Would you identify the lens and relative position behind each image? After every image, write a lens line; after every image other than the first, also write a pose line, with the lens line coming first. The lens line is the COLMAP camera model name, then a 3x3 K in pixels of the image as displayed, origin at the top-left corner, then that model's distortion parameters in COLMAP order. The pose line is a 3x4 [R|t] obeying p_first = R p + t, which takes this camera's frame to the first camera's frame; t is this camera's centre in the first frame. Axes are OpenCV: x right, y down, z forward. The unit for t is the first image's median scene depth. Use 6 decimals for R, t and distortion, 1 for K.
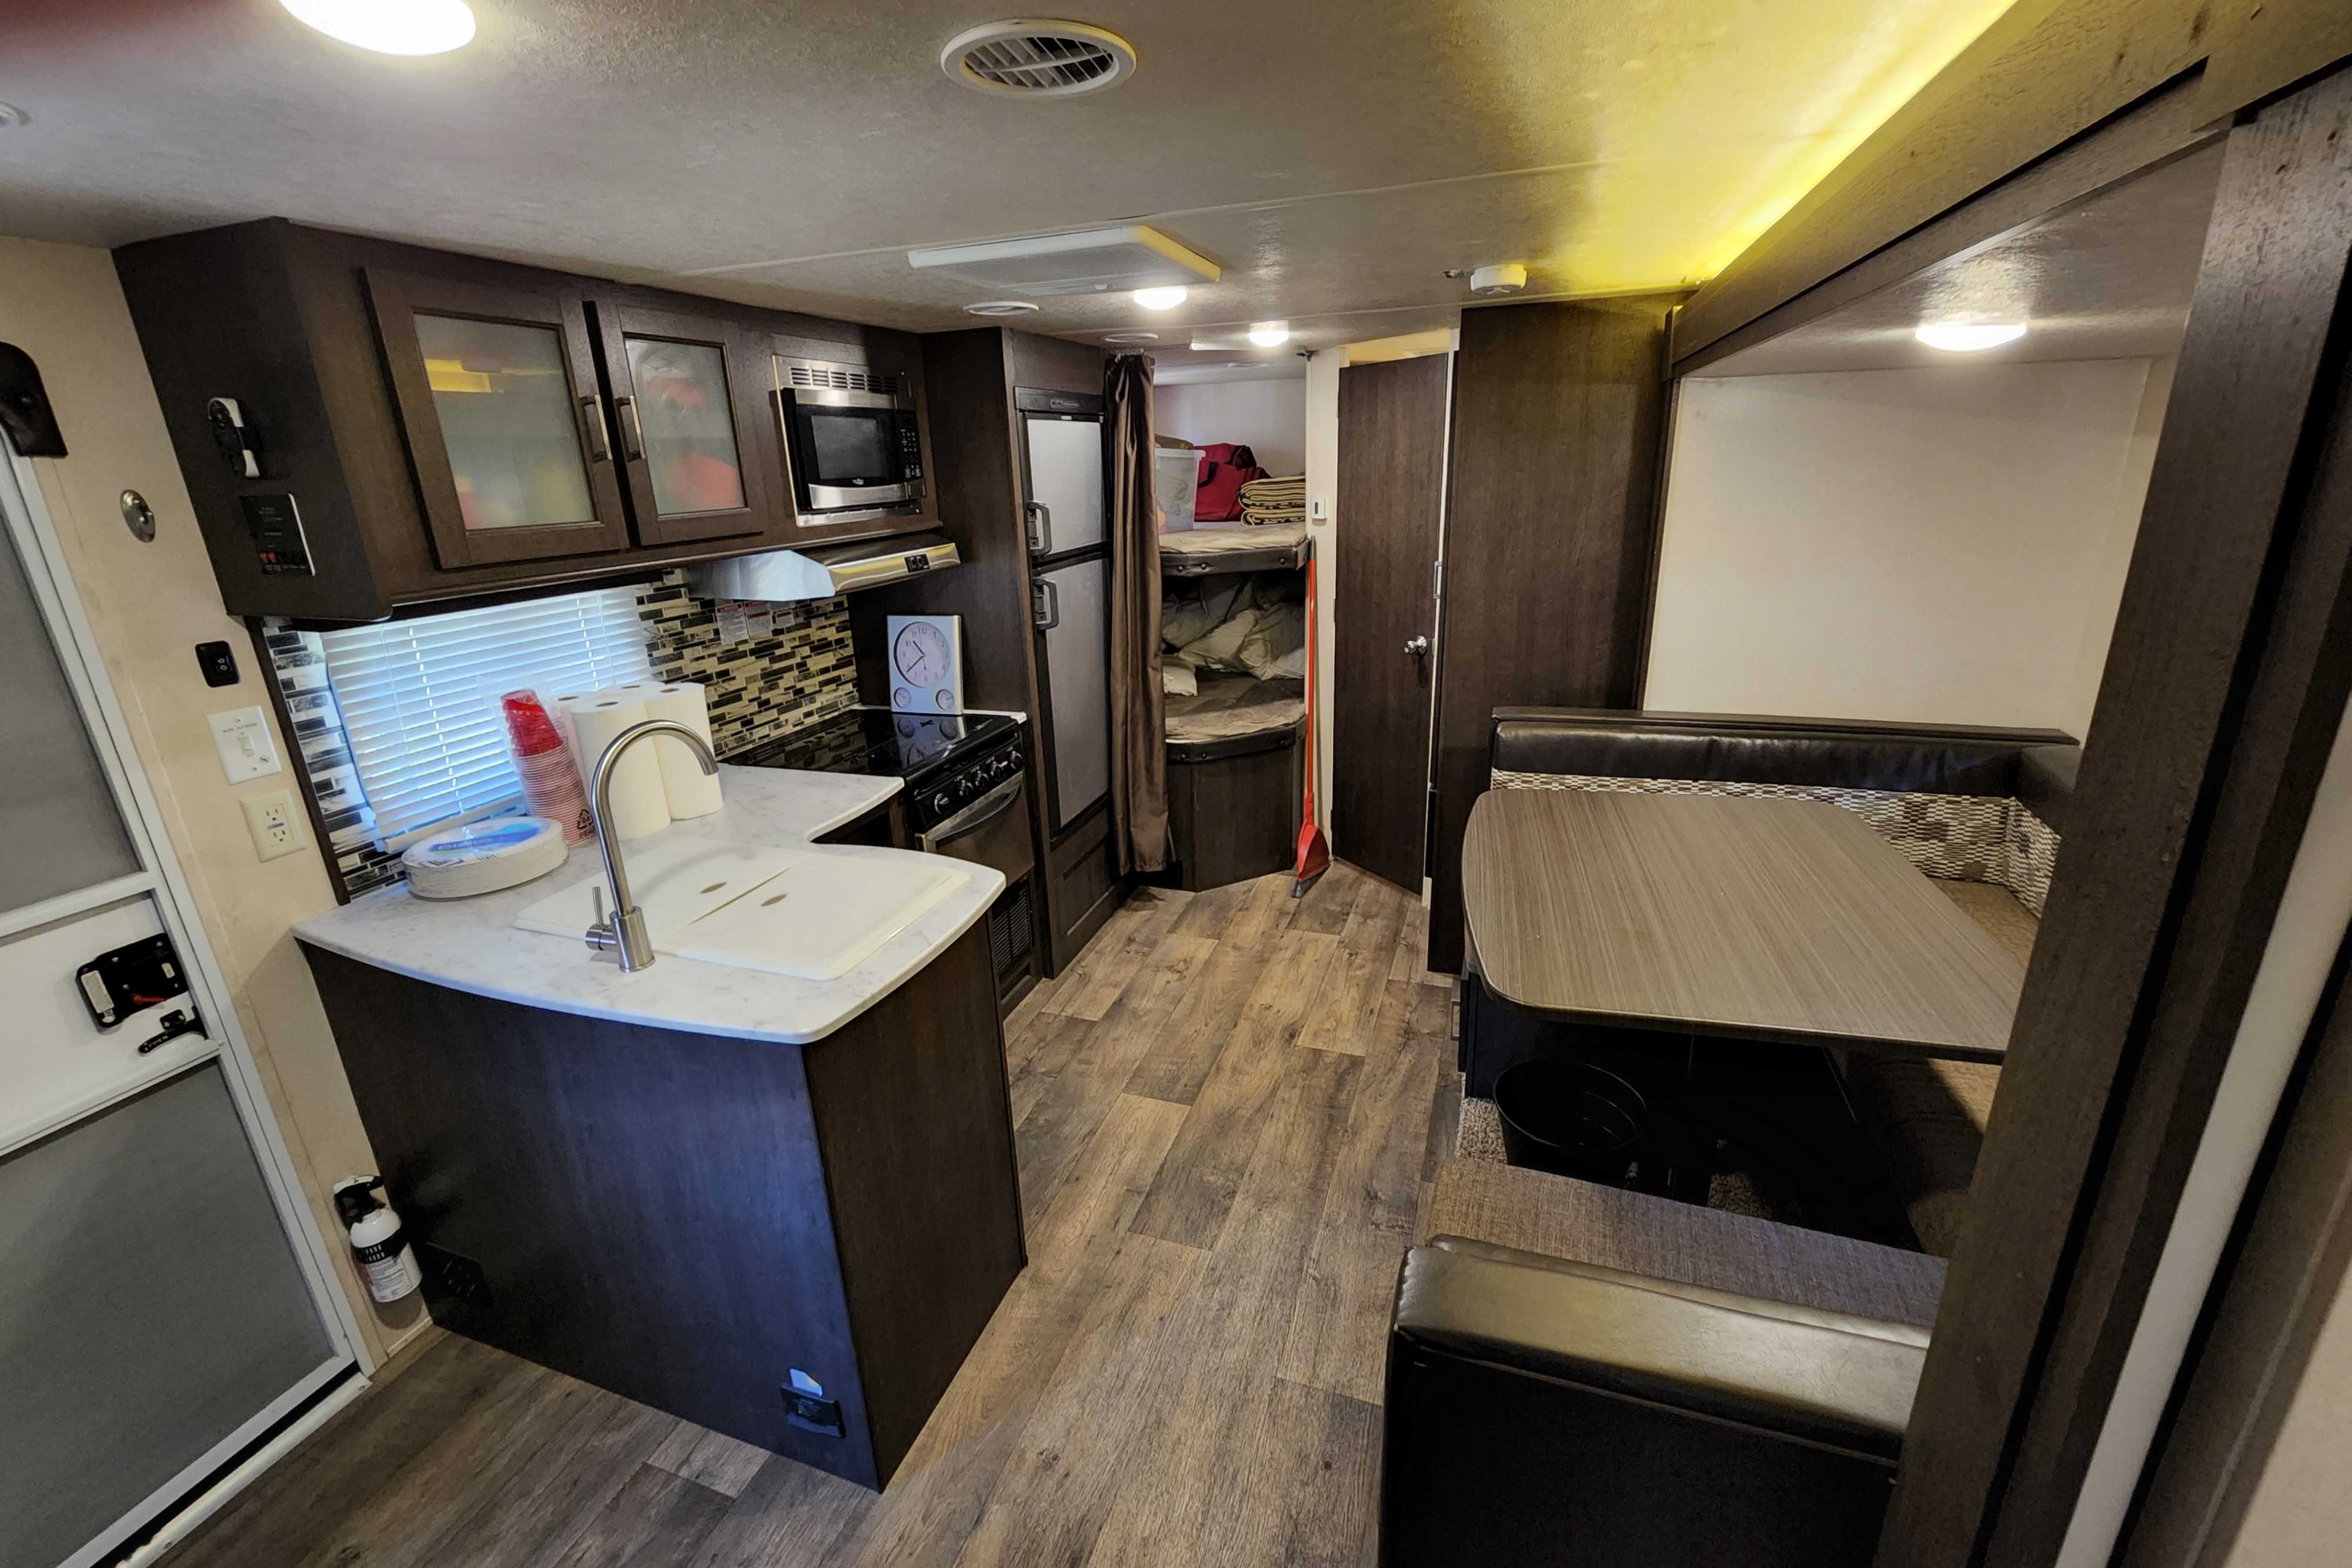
lens RADIAL K [[978.6, 0, 1180.5], [0, 978.6, 775.4], [0, 0, 1]] dist [-0.003557, -0.000281]
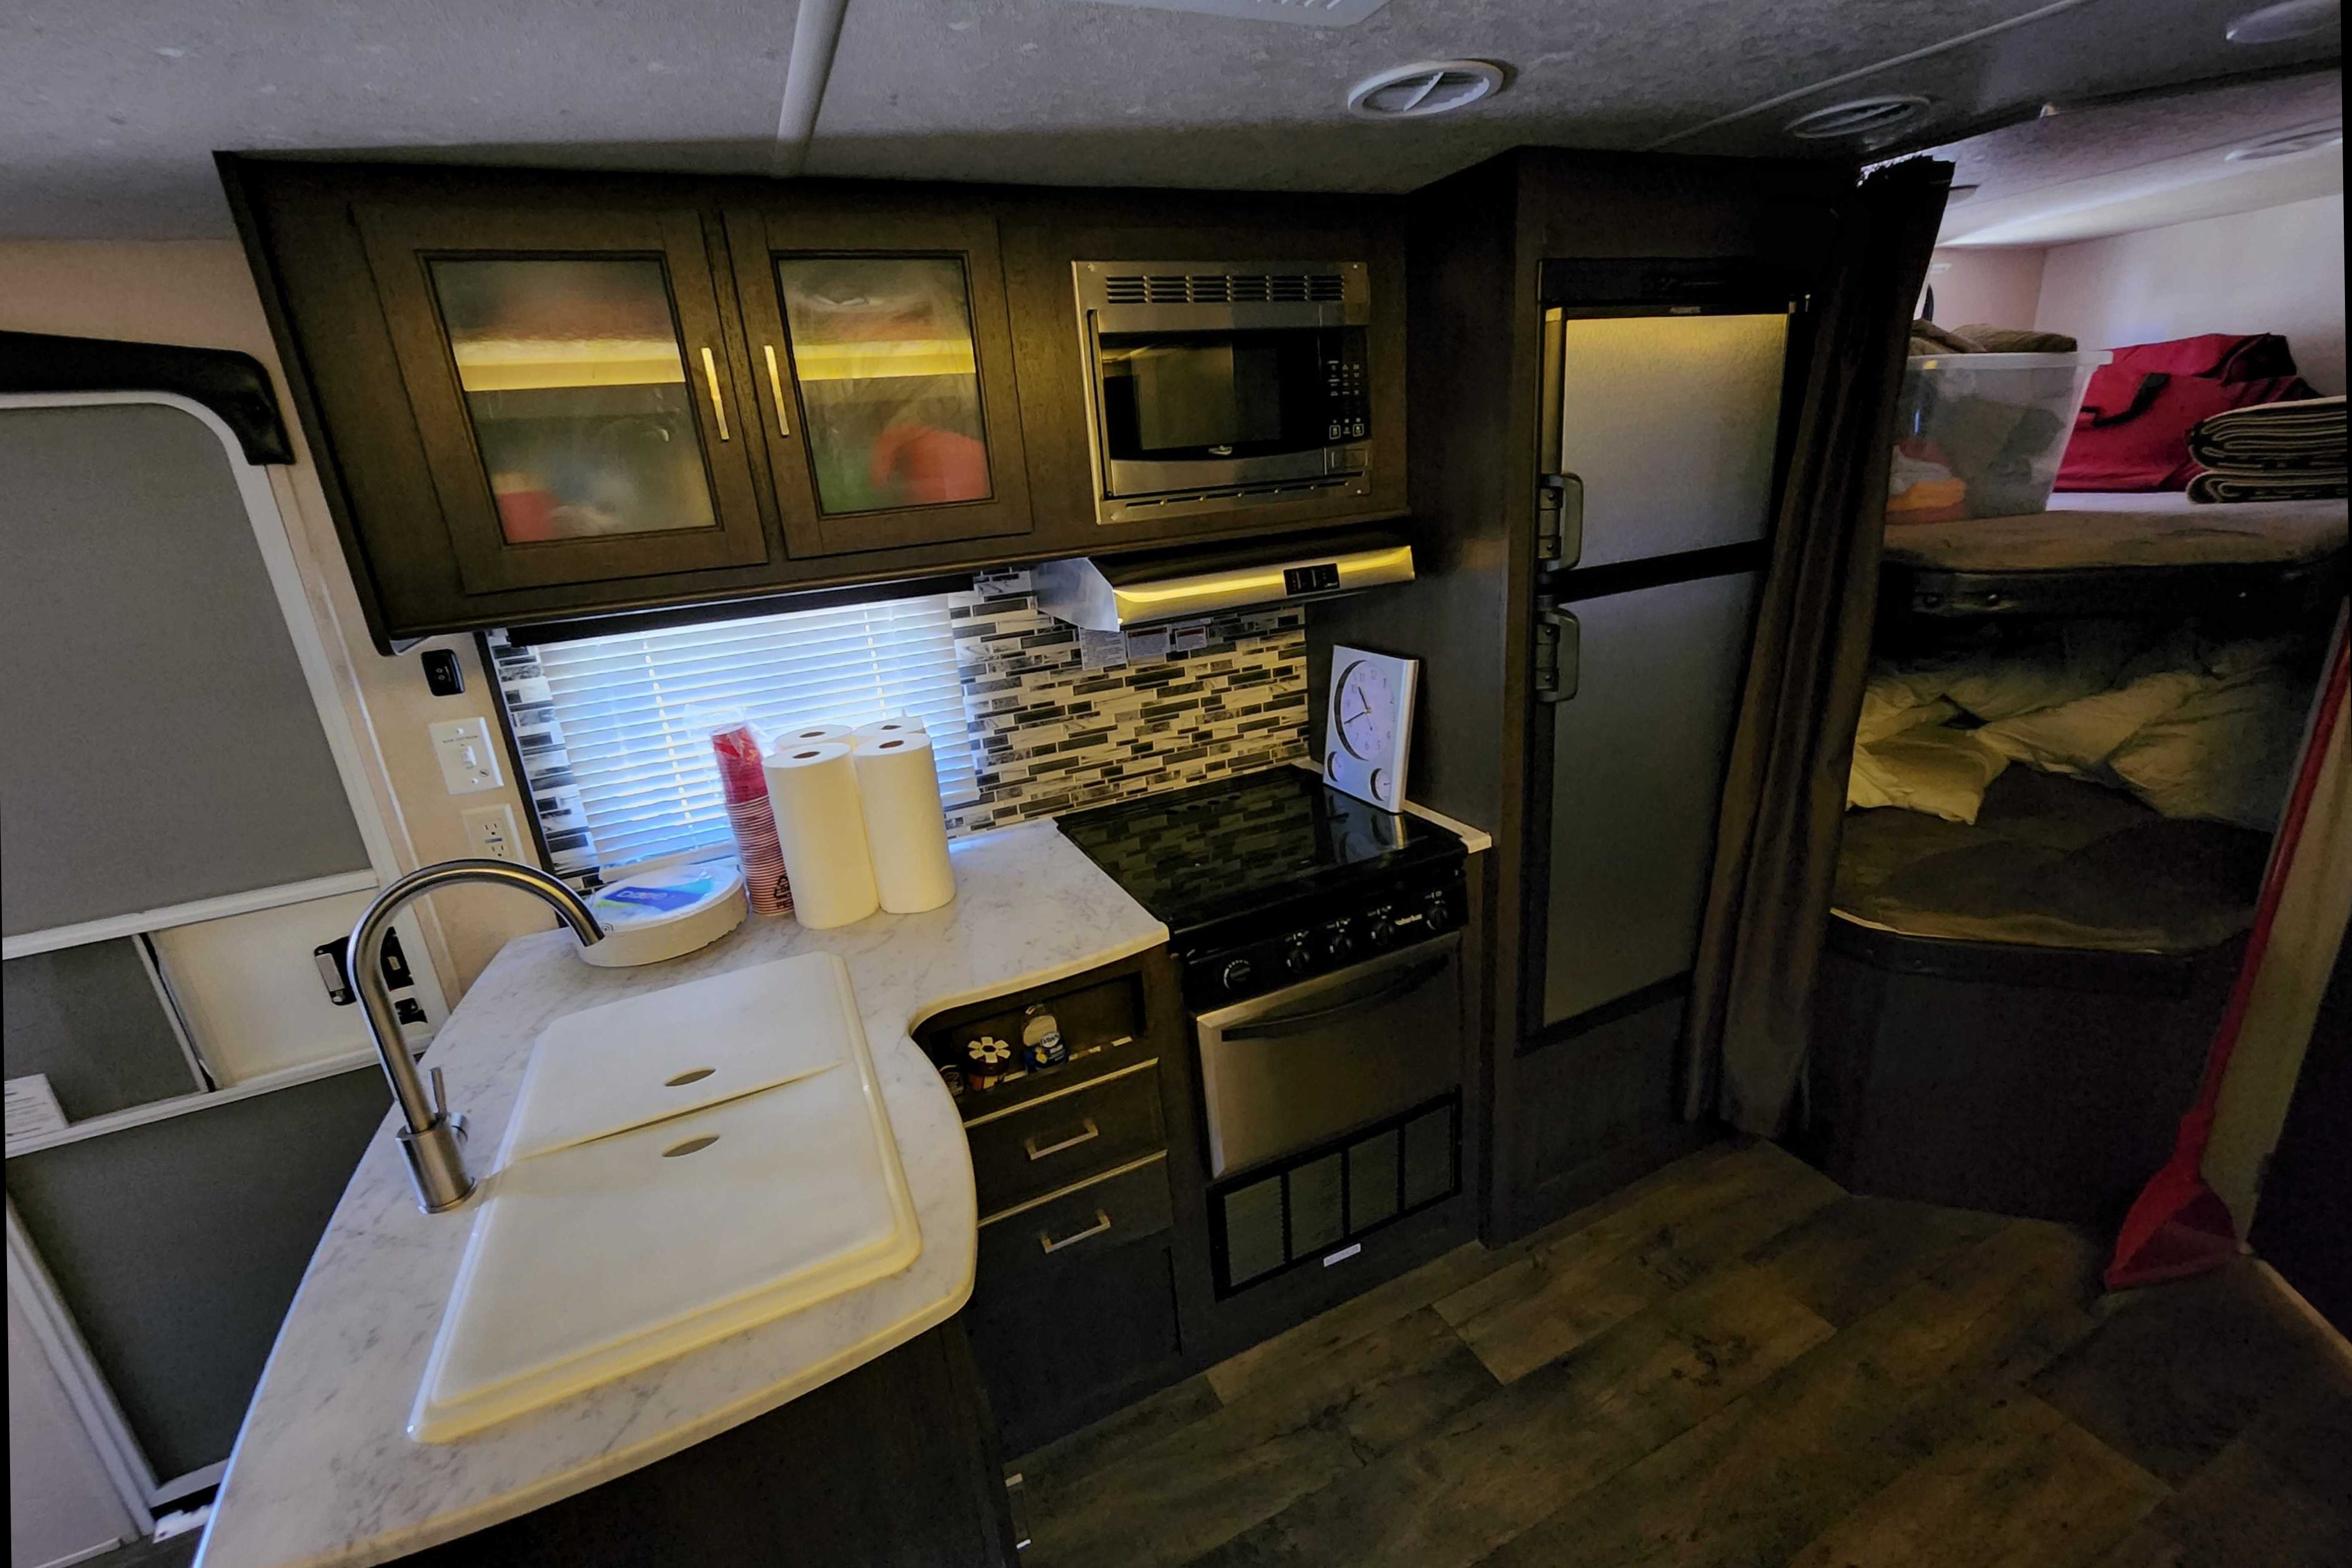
lens RADIAL K [[978.6, 0, 1174.4], [0, 978.6, 764.4], [0, 0, 1]] dist [-0.003557, -0.000281]
pose [[0.692714, 0.197088, -0.693761, 0.119909], [-0.169907, 0.979458, 0.108600, -0.150555], [0.700913, 0.042646, 0.711970, 0.488994]]
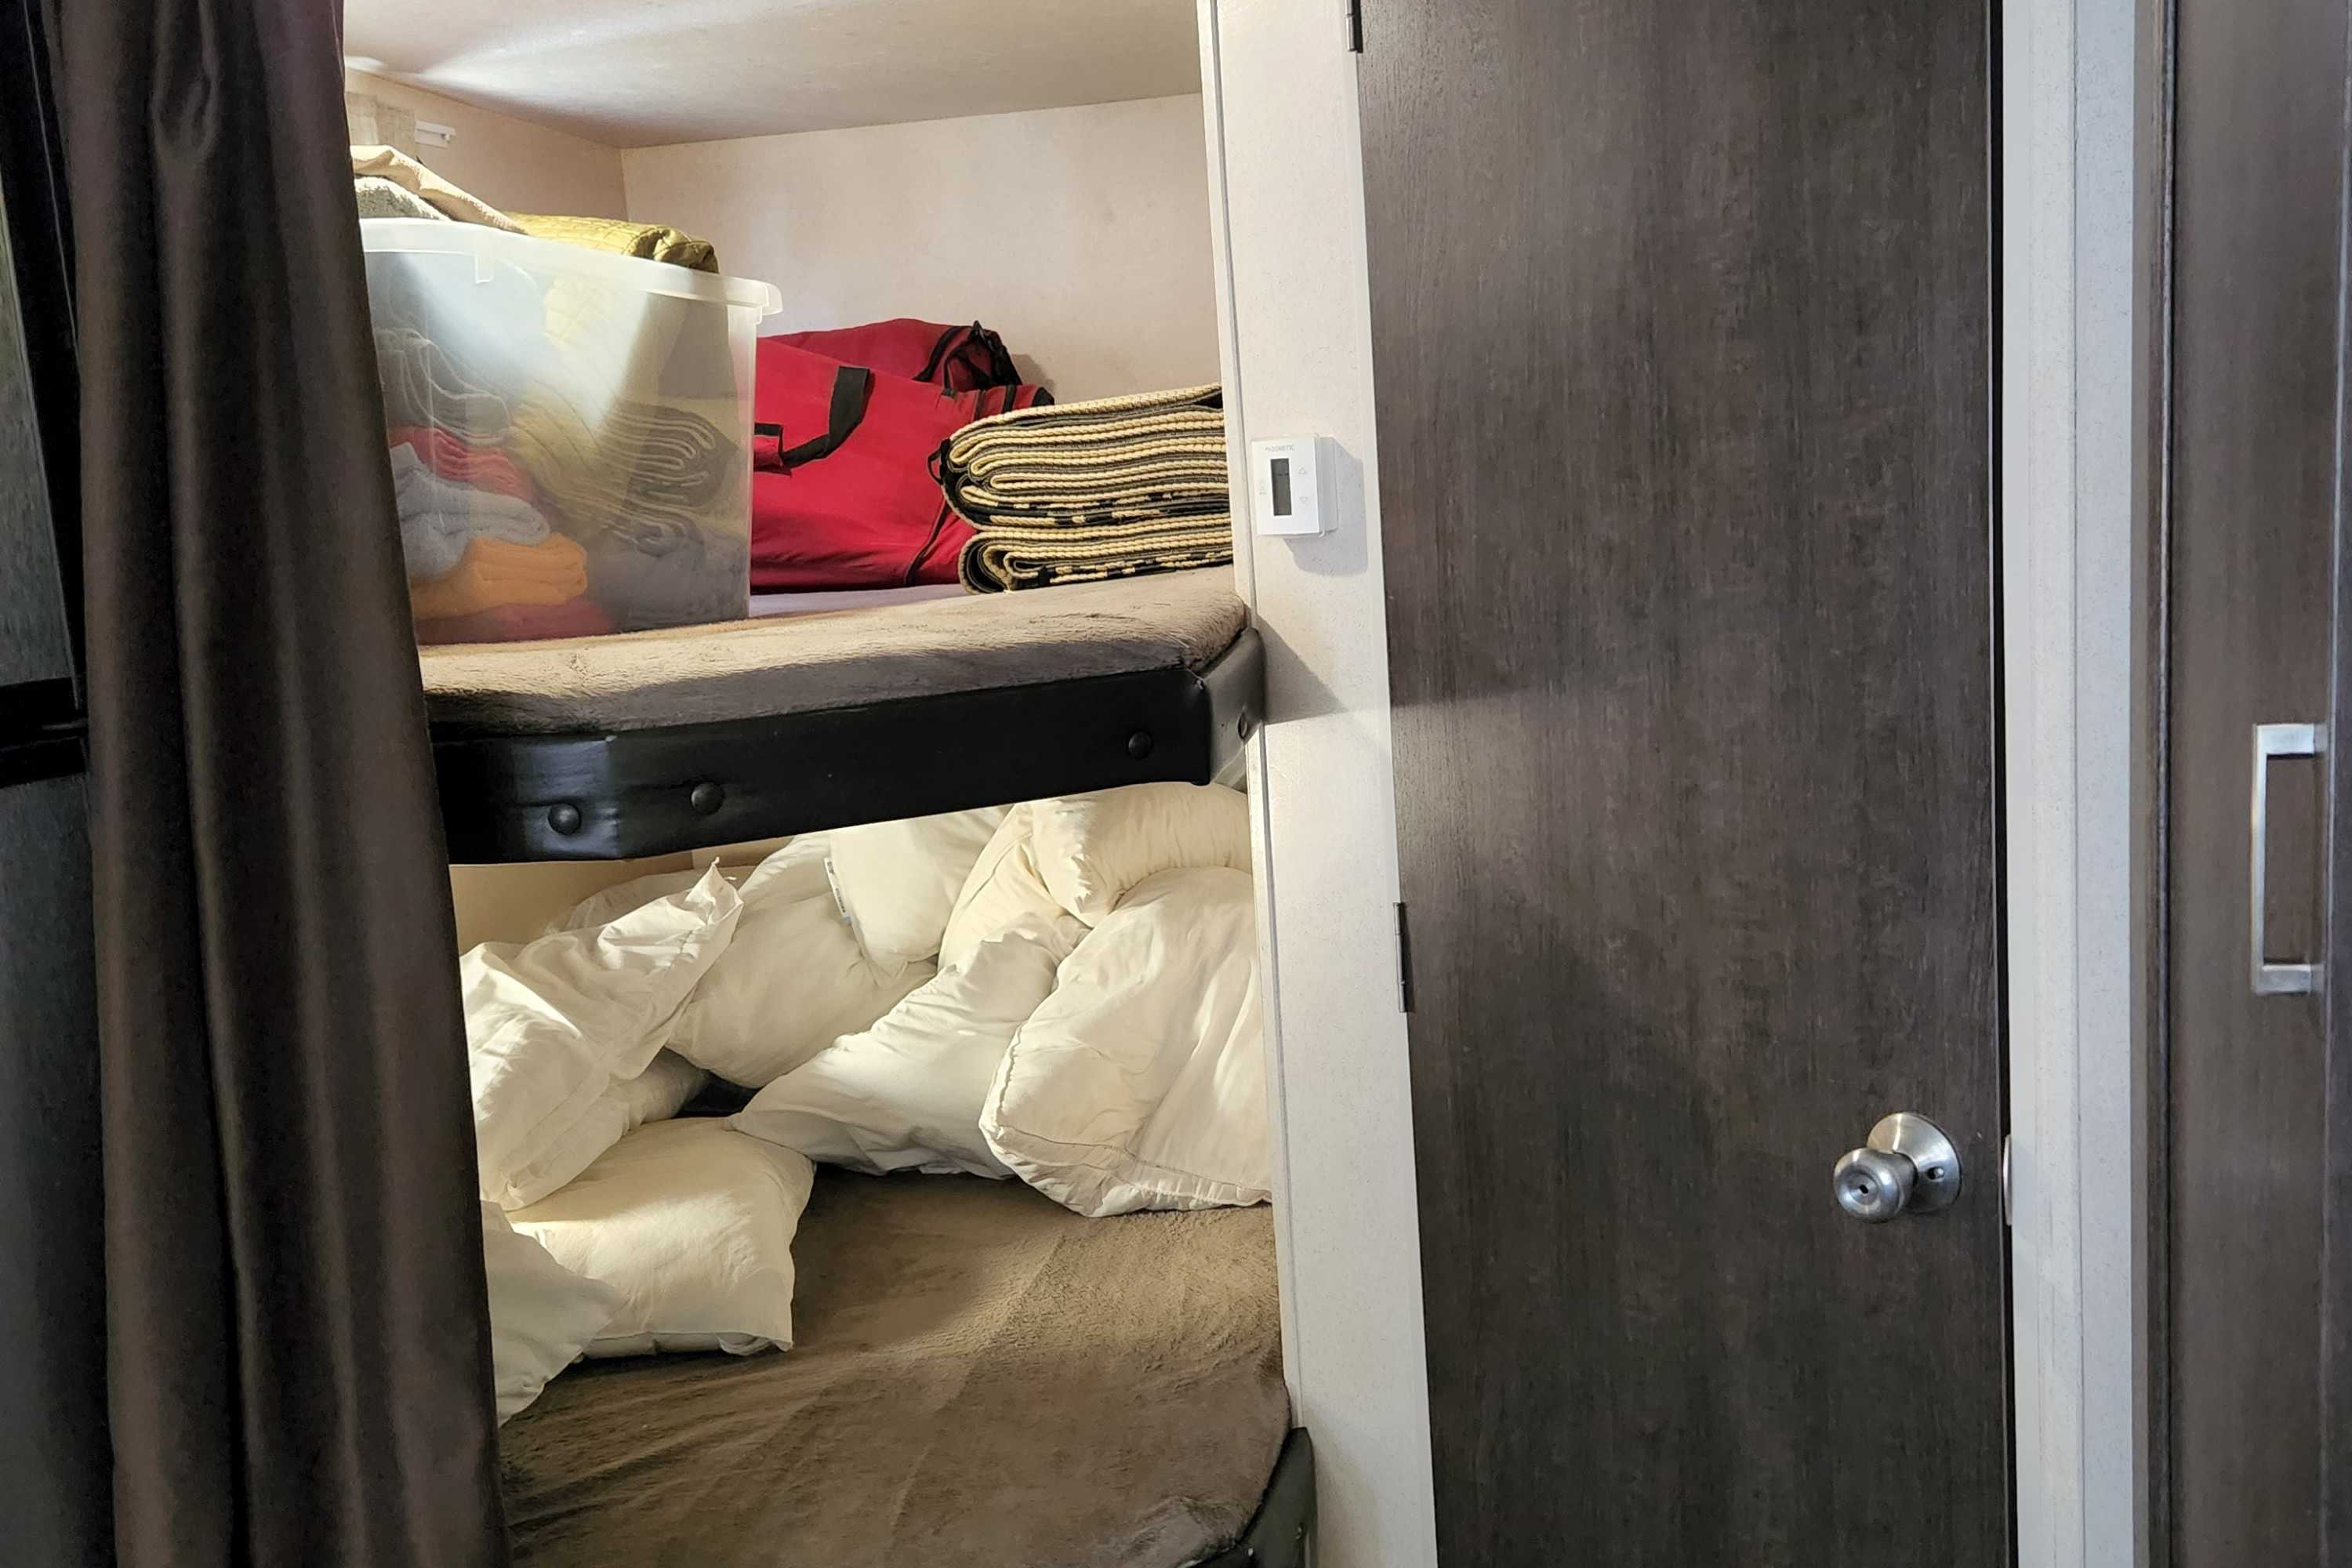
lens RADIAL K [[2083.7, 0, 1176.8], [0, 2083.7, 781.4], [0, 0, 1]] dist [0.016945, 0.002847]
pose [[0.992231, -0.050060, 0.113894, 0.085478], [0.069499, 0.982344, -0.173695, -0.184597], [-0.103188, 0.180261, 0.978191, 0.787490]]
